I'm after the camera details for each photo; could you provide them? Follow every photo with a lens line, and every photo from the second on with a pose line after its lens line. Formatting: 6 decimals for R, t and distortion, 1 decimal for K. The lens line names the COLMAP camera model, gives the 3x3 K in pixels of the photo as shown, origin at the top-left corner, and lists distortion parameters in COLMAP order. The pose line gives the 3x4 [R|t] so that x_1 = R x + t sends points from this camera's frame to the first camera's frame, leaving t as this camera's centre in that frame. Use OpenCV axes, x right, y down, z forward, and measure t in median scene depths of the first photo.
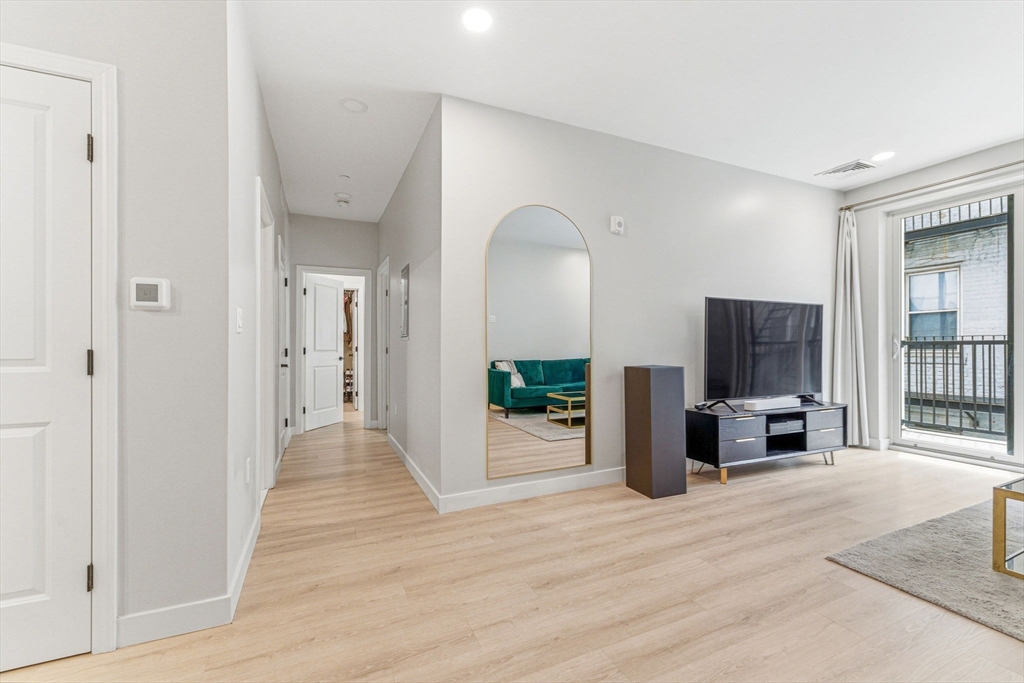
lens RADIAL K [[418.2, 0, 507.9], [0, 418.2, 344.3], [0, 0, 1]] dist [0.000135, 0.000222]
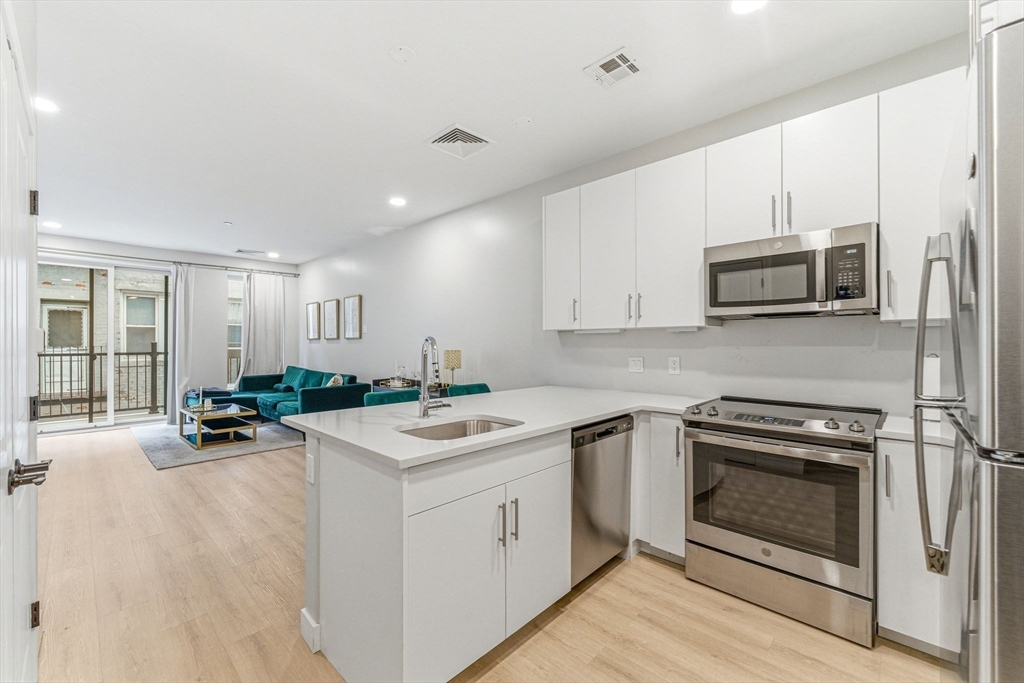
lens RADIAL K [[411.4, 0, 510.4], [0, 411.4, 343.8], [0, 0, 1]] dist [-0.001334, 0.000020]
pose [[-0.380432, 0.001854, 0.924807, -0.906014], [0.002322, 0.999997, -0.001049, -0.044714], [-0.924806, 0.001748, -0.380435, 0.100607]]
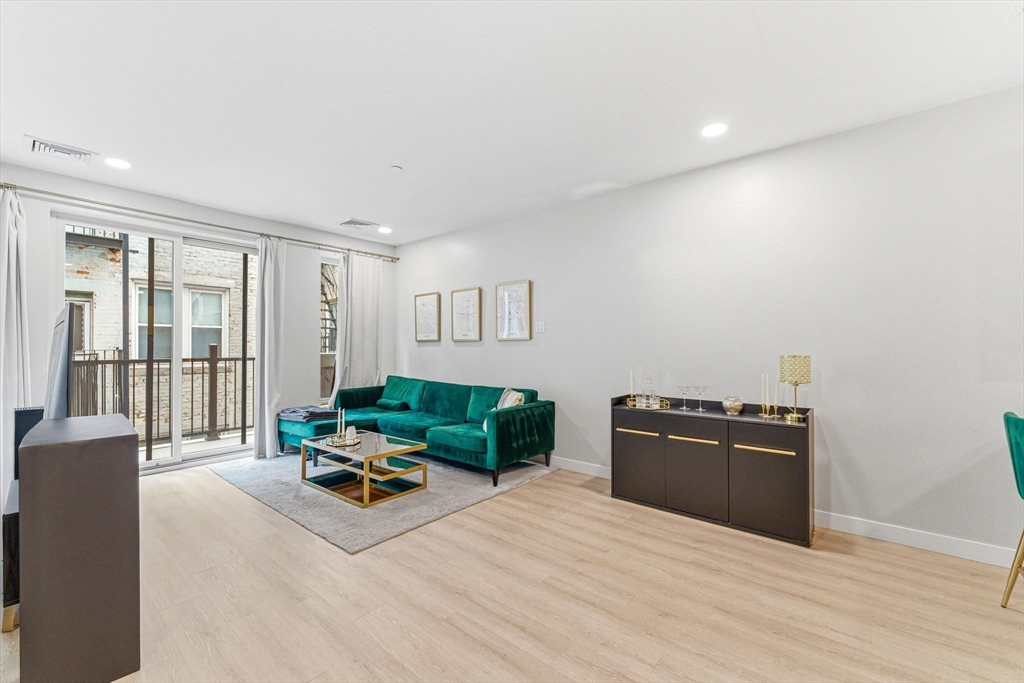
lens RADIAL K [[418.2, 0, 507.9], [0, 418.2, 344.3], [0, 0, 1]] dist [0.000135, 0.000222]
pose [[-0.433035, 0.010870, 0.901312, -0.278123], [0.000874, 0.999932, -0.011640, -0.040416], [-0.901377, -0.004253, -0.433015, 0.599101]]
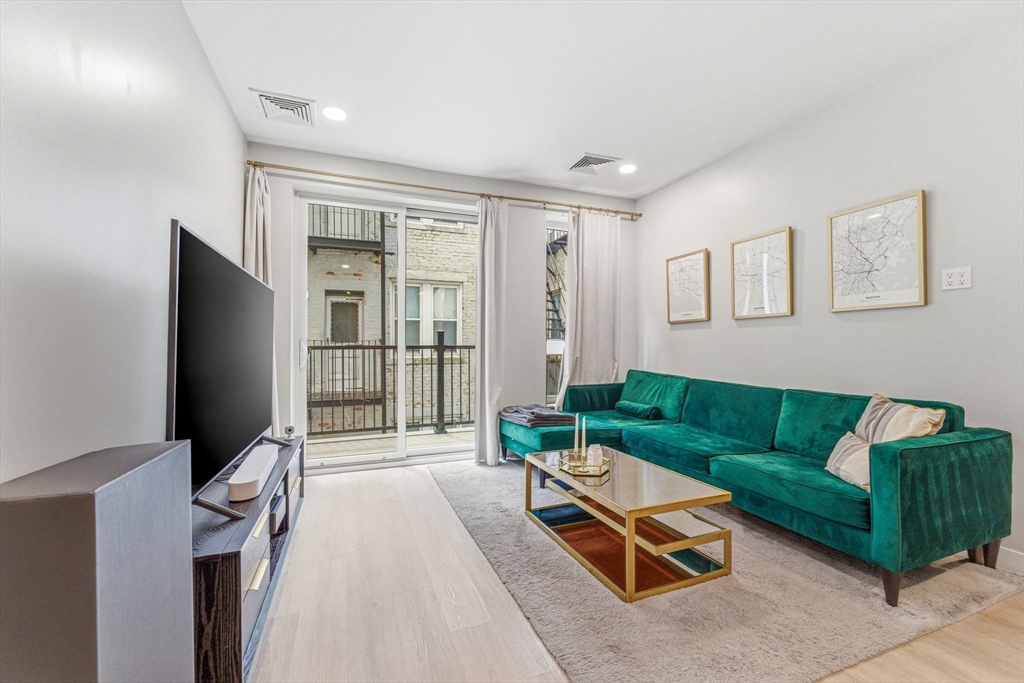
lens RADIAL K [[418.2, 0, 507.9], [0, 418.2, 344.3], [0, 0, 1]] dist [0.000135, 0.000222]
pose [[0.053791, 0.007194, 0.998526, 0.120244], [-0.000946, 0.999974, -0.007153, -0.005922], [-0.998552, -0.000560, 0.053796, 0.601466]]
